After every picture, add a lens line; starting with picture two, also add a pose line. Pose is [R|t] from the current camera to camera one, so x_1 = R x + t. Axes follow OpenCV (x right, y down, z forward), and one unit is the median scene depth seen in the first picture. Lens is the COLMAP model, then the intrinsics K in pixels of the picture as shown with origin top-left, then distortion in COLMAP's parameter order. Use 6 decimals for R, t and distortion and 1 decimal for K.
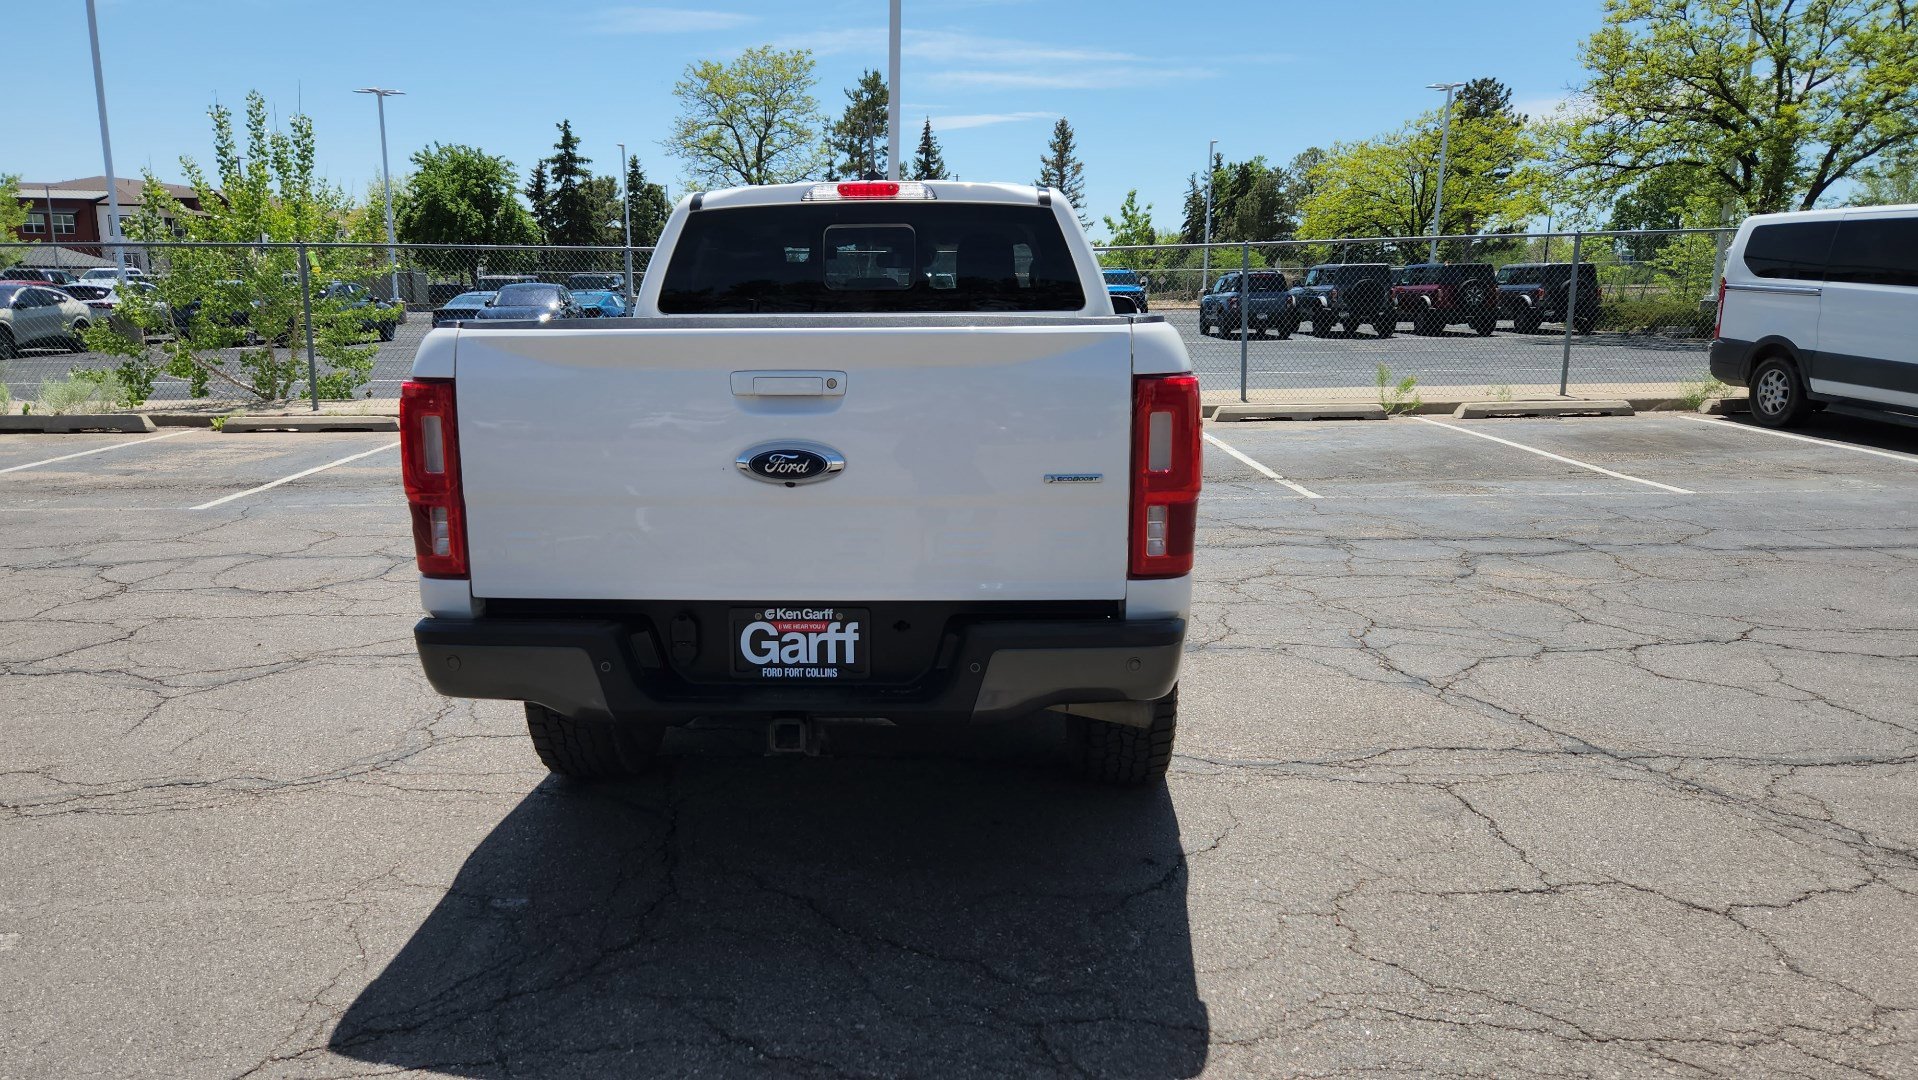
lens RADIAL K [[1281.0, 0, 922.9], [0, 1281.0, 555.4], [0, 0, 1]] dist [0.072322, -0.059369]
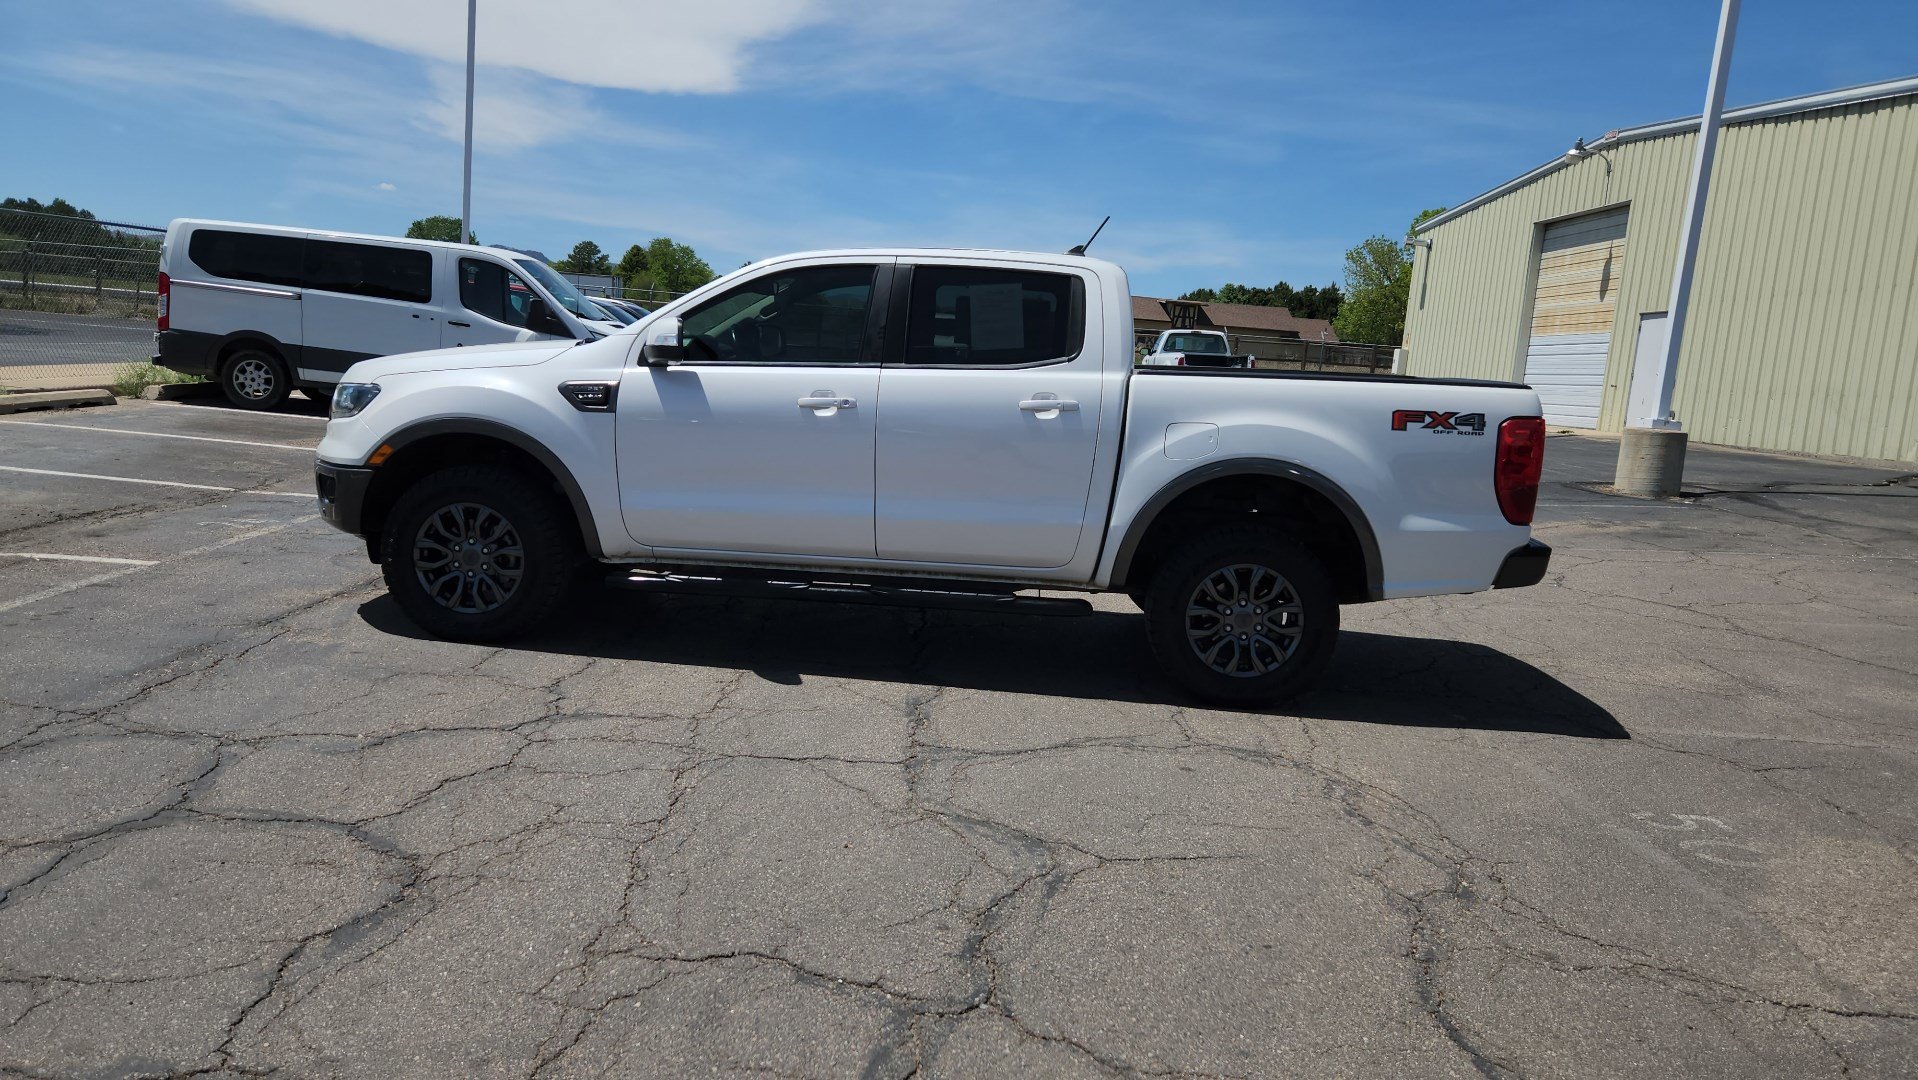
lens RADIAL K [[1281.0, 0, 926.3], [0, 1281.0, 523.8], [0, 0, 1]] dist [0.072322, -0.059369]
pose [[0.008491, -0.133847, 0.990966, -1.409976], [0.128552, 0.982924, 0.131660, -0.213847], [-0.991666, 0.126273, 0.025553, 1.145854]]
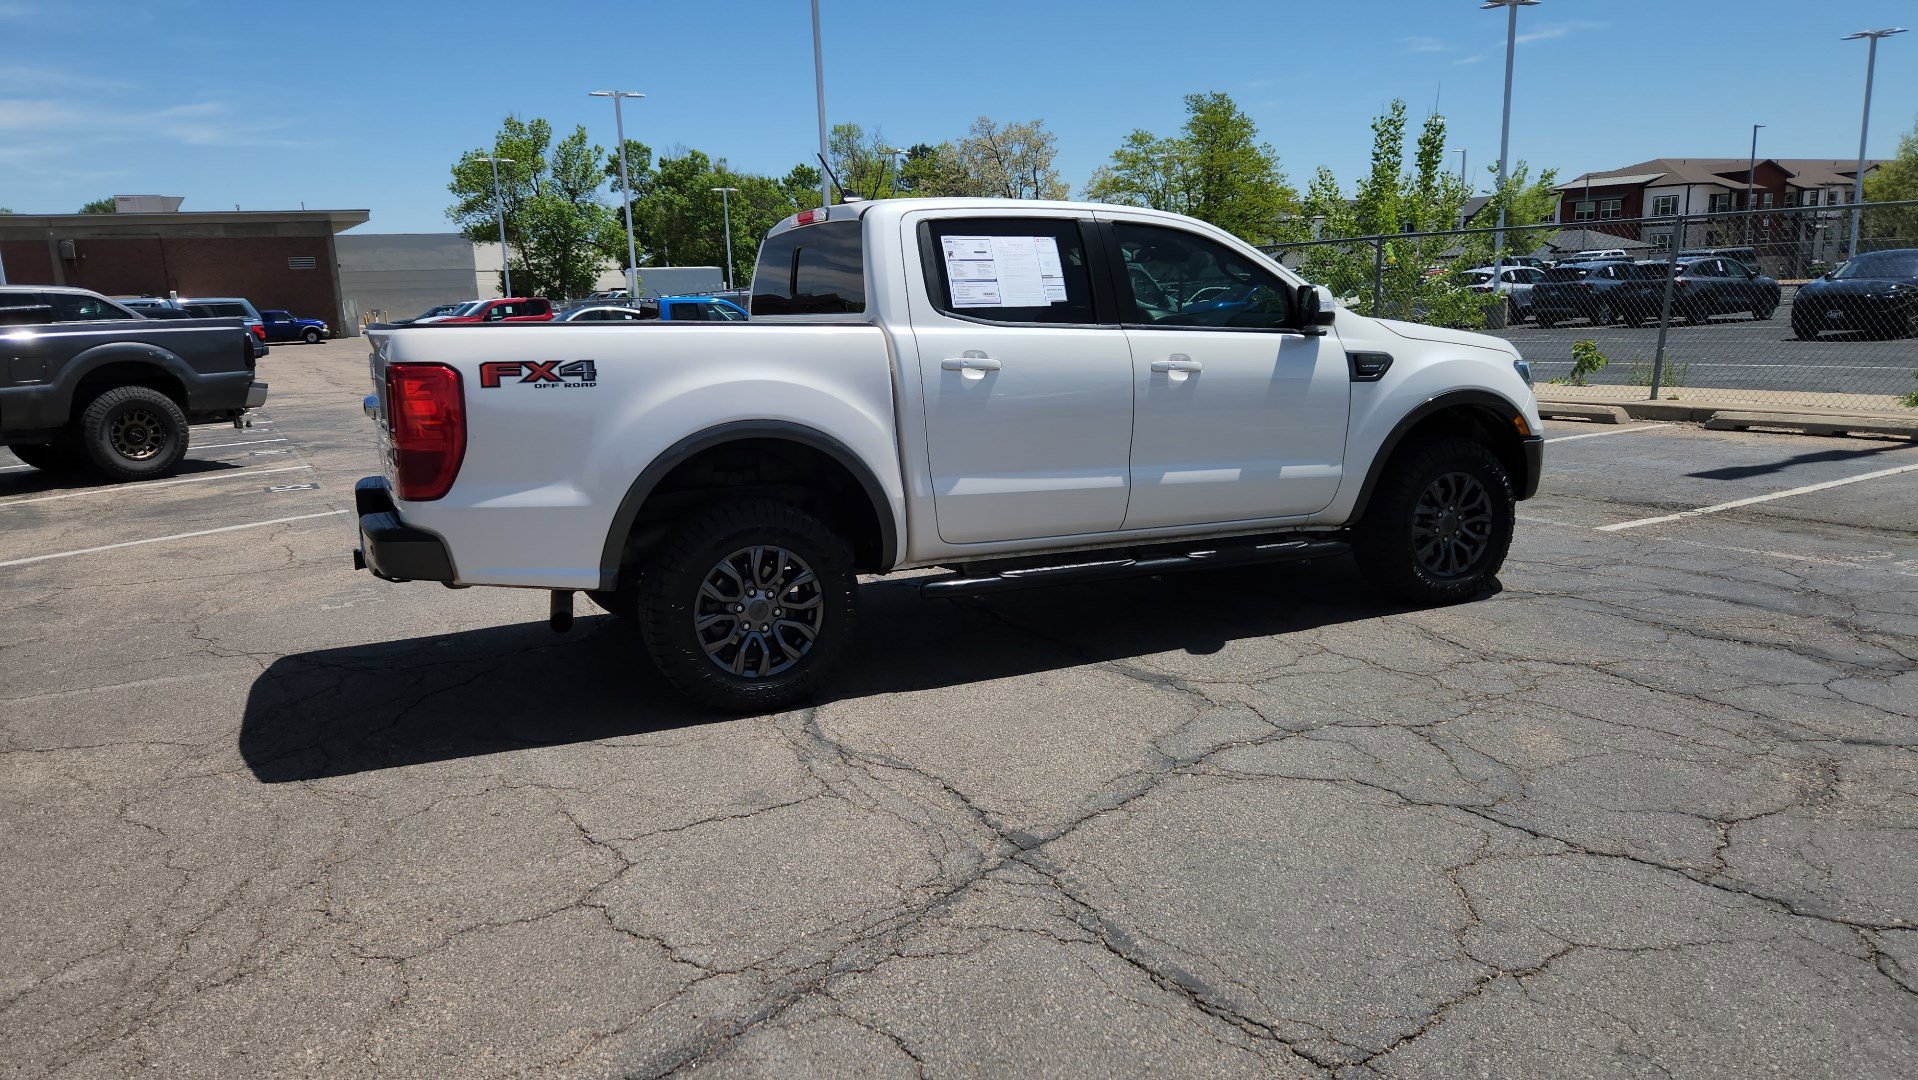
lens RADIAL K [[1281.0, 0, 910.1], [0, 1281.0, 534.0], [0, 0, 1]] dist [0.072322, -0.059369]
pose [[0.461962, 0.148968, -0.874299, 1.090839], [-0.147832, 0.984936, 0.089707, -0.100977], [0.874492, 0.087808, 0.477025, 0.489355]]
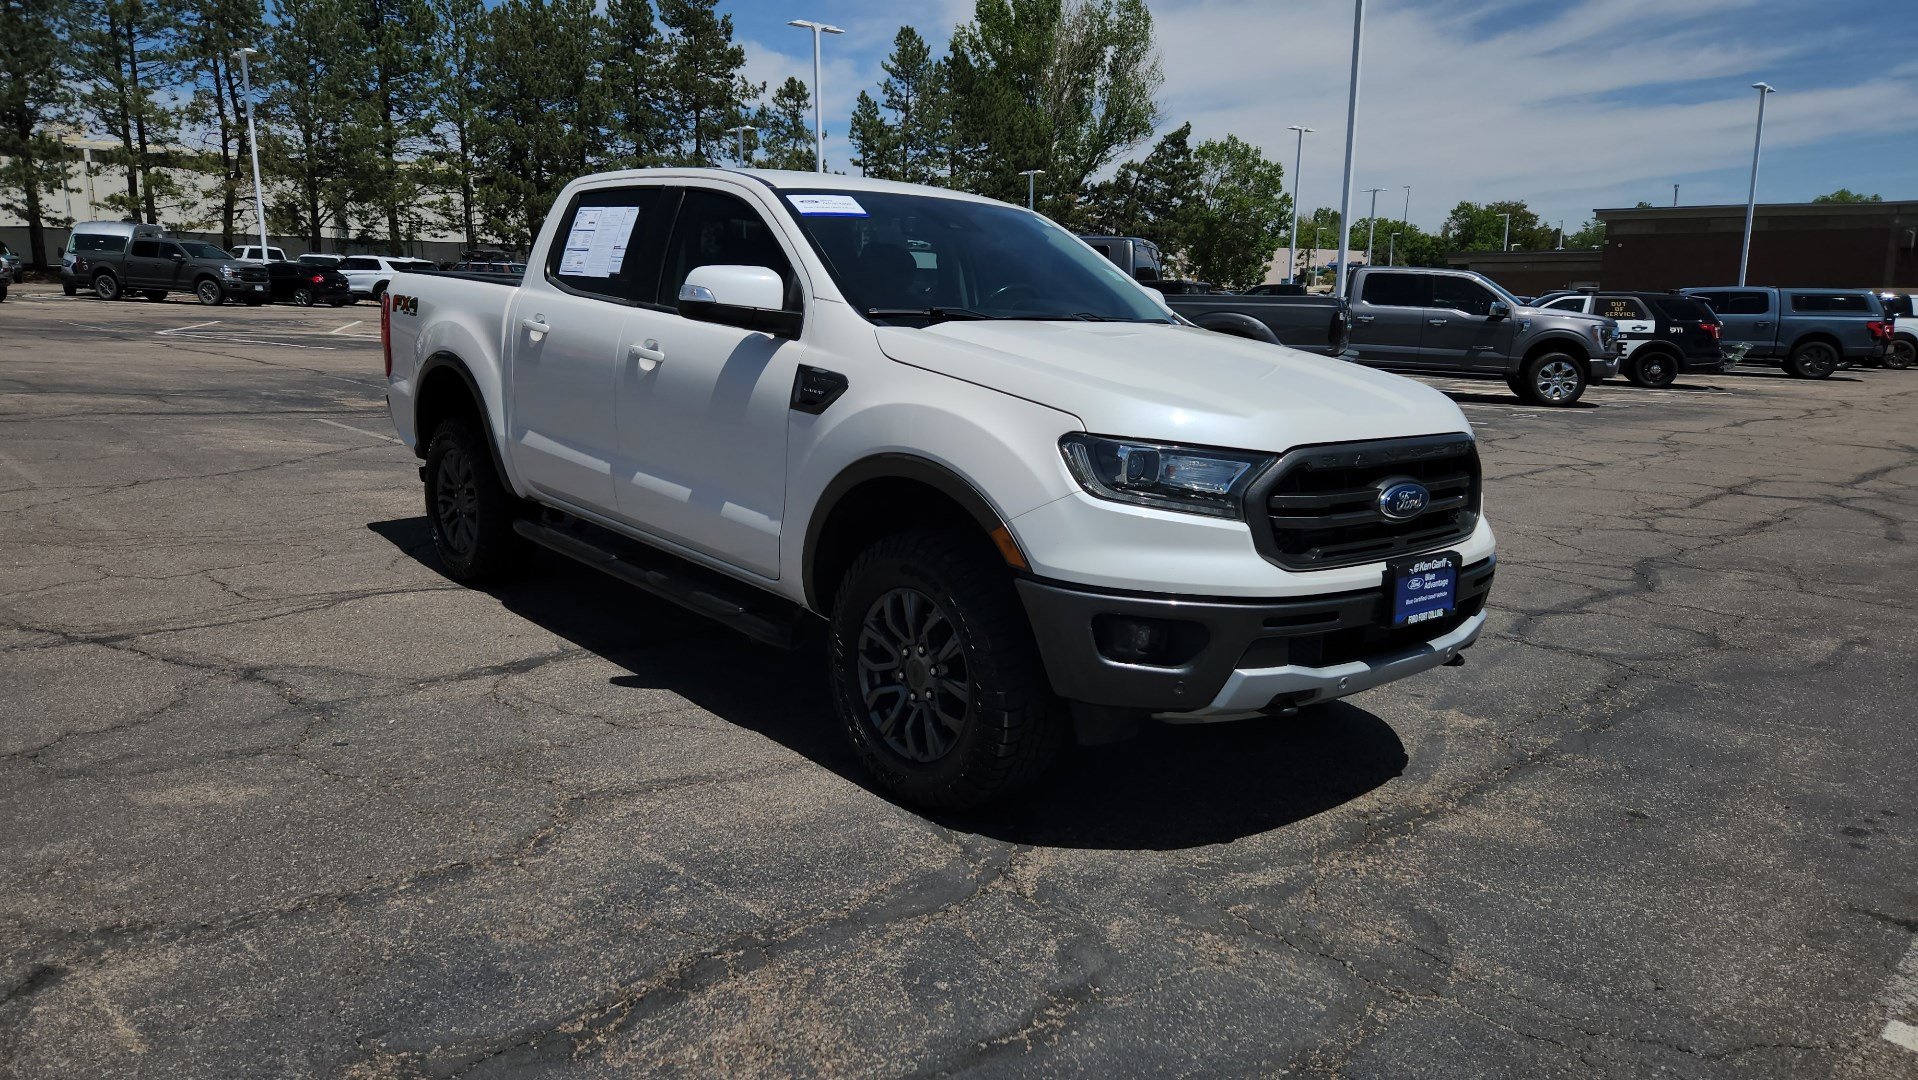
lens RADIAL K [[1281.0, 0, 926.7], [0, 1281.0, 524.9], [0, 0, 1]] dist [0.072322, -0.059369]
pose [[-0.722889, 0.106920, -0.682642, 0.715759], [-0.162923, 0.933724, 0.318774, -0.409138], [0.671482, 0.341656, -0.657559, 2.076036]]
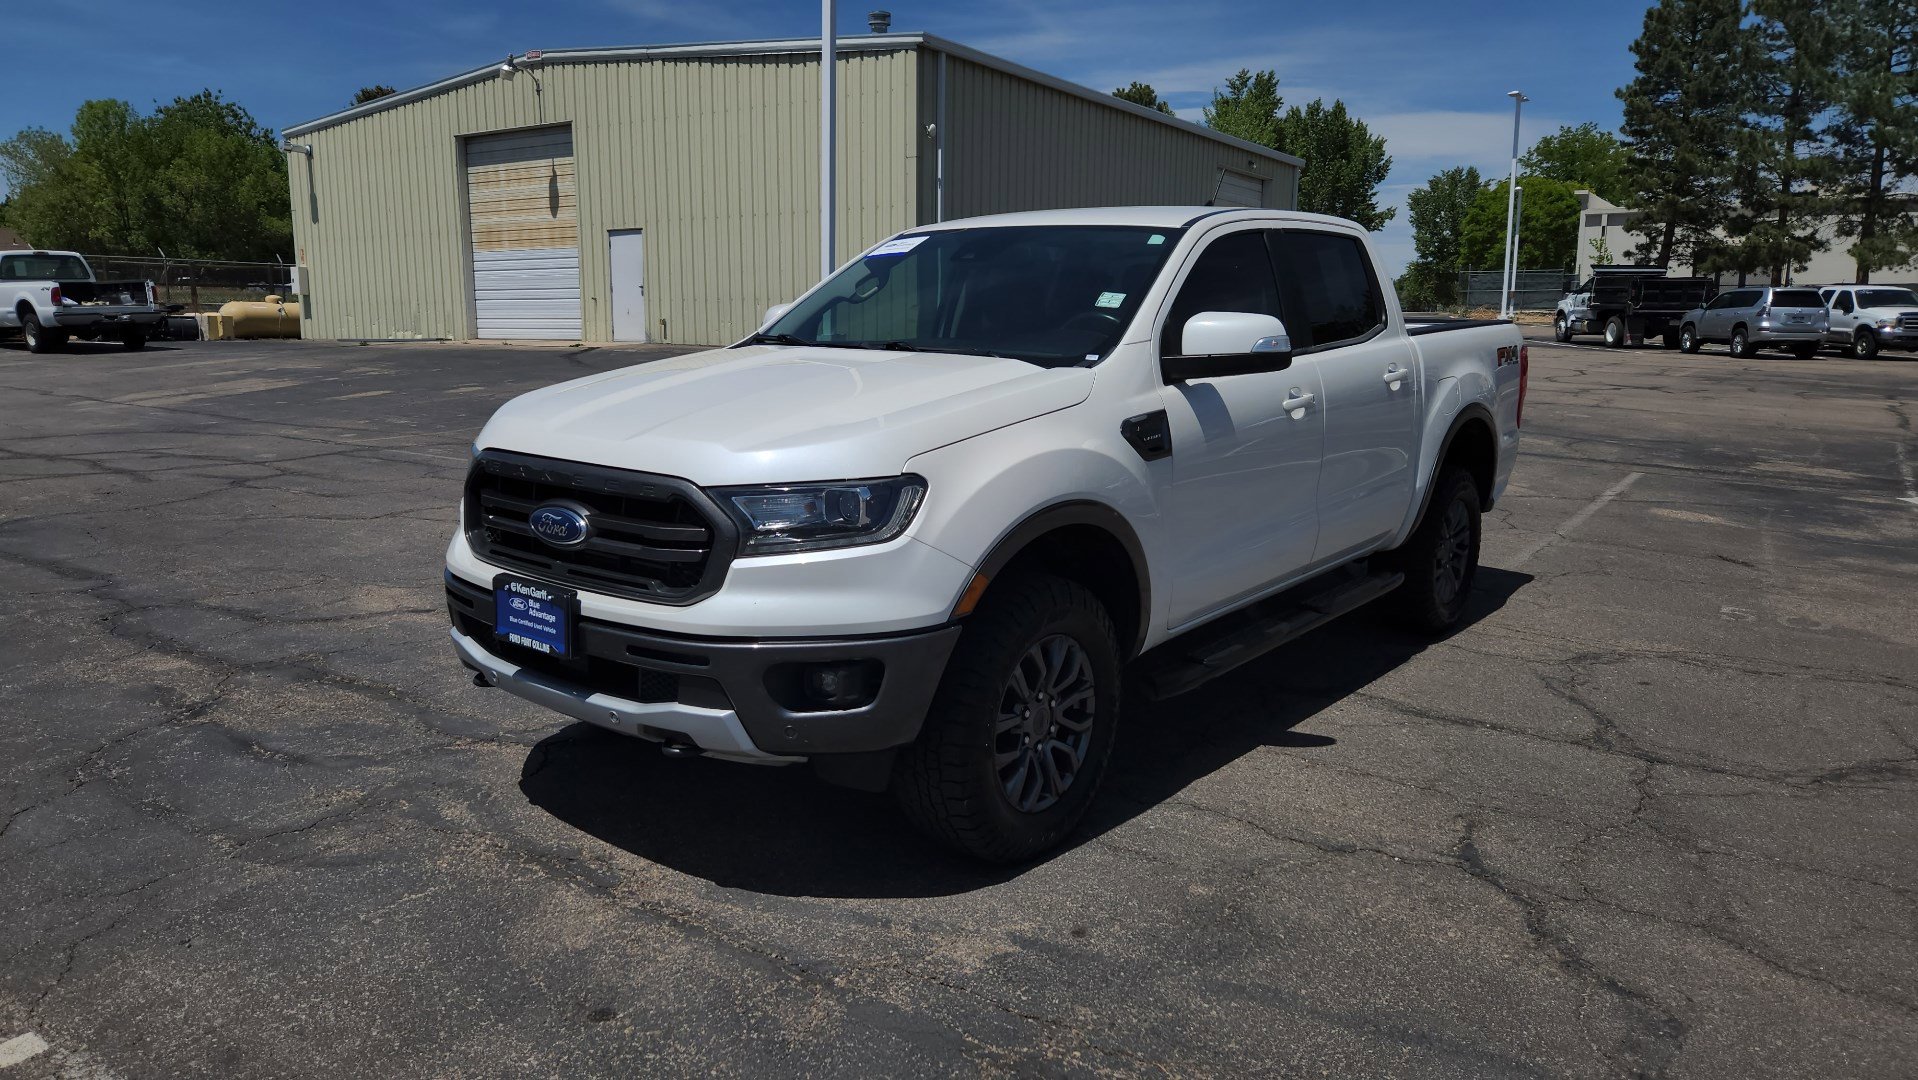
lens RADIAL K [[1281.0, 0, 917.3], [0, 1281.0, 531.7], [0, 0, 1]] dist [0.072322, -0.059369]
pose [[-0.806570, -0.107919, 0.581204, -0.570851], [0.108420, 0.939510, 0.324911, -0.438126], [-0.581111, 0.325077, -0.746080, 2.187230]]
